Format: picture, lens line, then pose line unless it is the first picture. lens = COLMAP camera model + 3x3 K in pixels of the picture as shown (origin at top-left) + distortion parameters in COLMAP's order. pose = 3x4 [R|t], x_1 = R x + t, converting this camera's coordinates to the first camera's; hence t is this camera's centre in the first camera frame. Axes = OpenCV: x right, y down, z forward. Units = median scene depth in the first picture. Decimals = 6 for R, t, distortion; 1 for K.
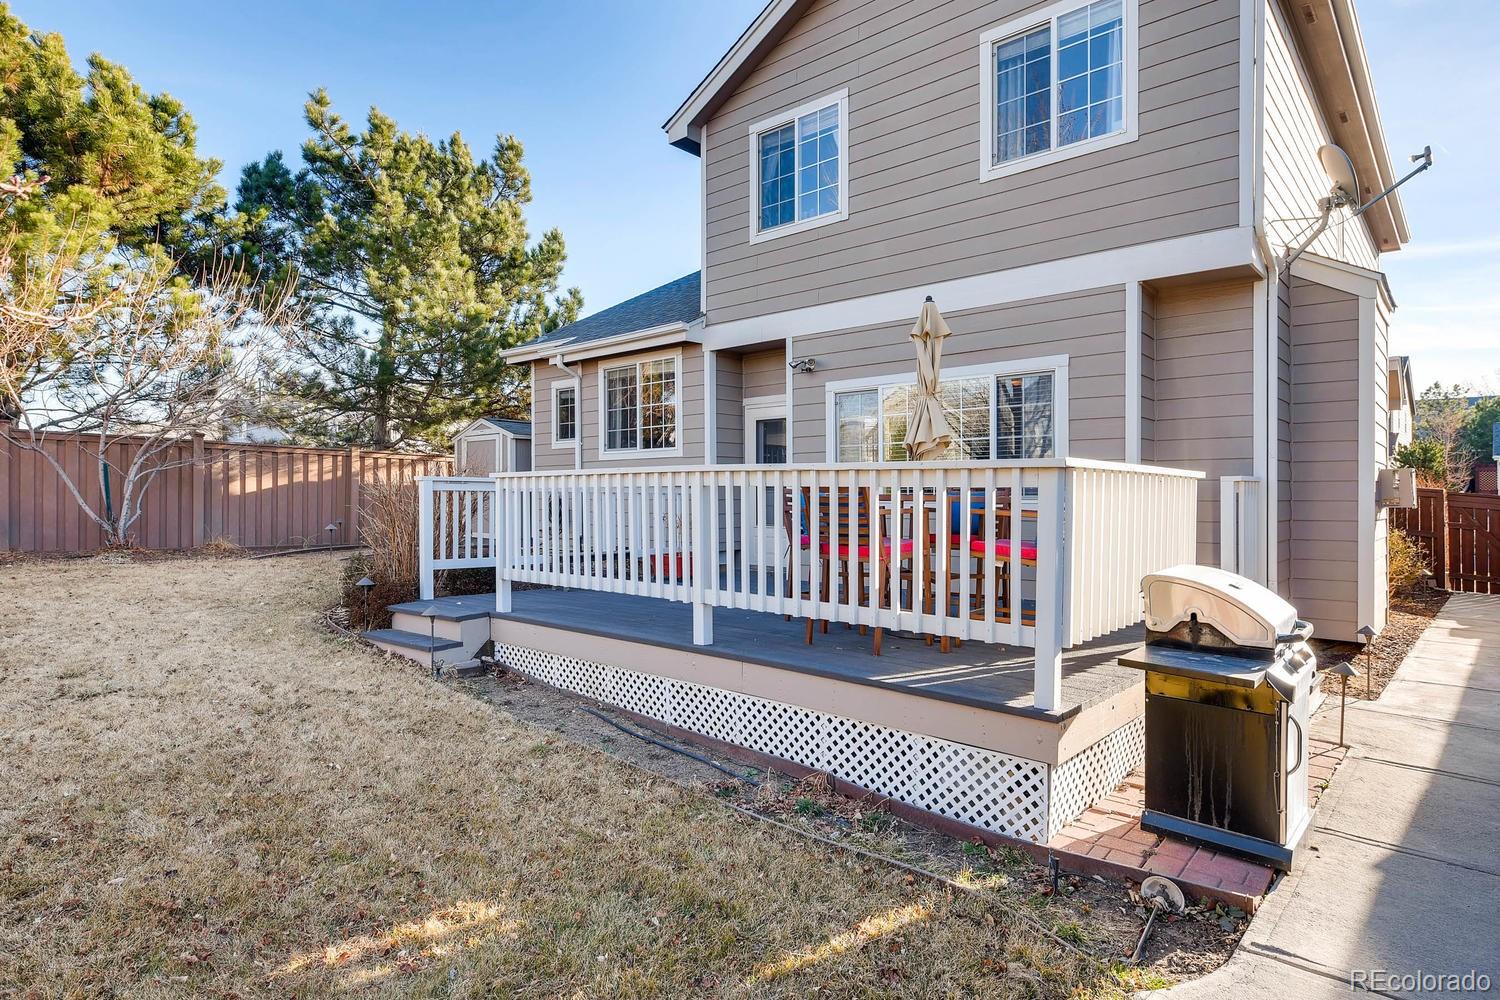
lens RADIAL K [[819.0, 0, 750.0], [0, 819.0, 500.0], [0, 0, 1]] dist [0.000602, -0.000047]
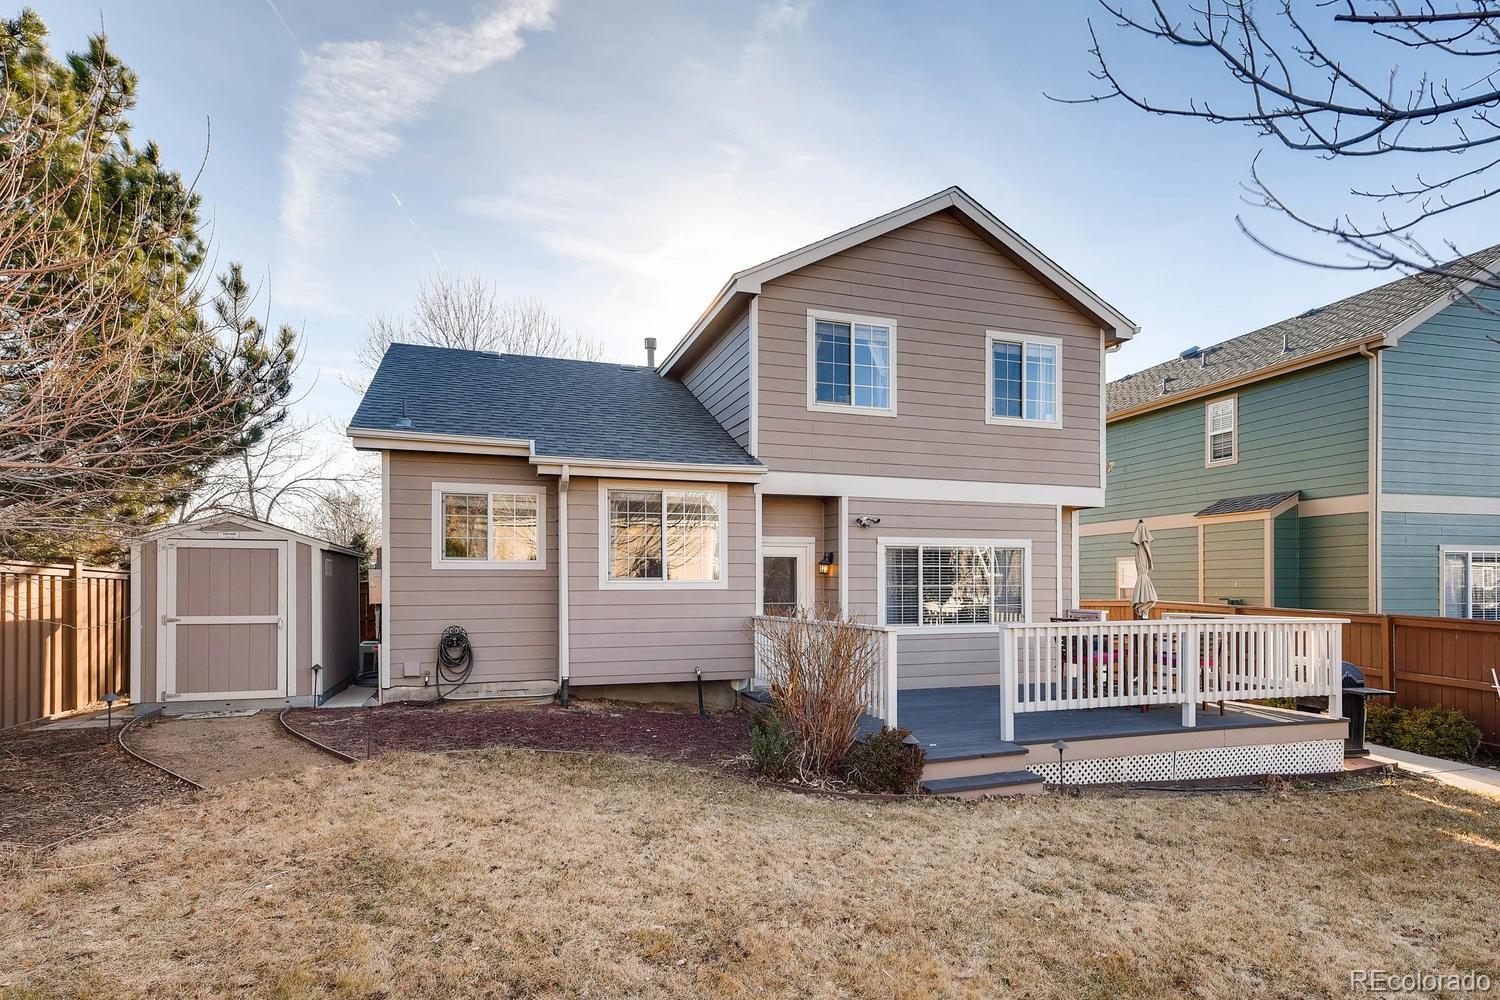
lens RADIAL K [[781.8, 0, 744.8], [0, 781.8, 583.0], [0, 0, 1]] dist [0.000853, 0.000208]
pose [[0.503503, 0.003912, 0.863984, -1.252386], [0.005127, 0.999959, -0.007516, -0.071845], [-0.863978, 0.008214, 0.503462, 0.645783]]
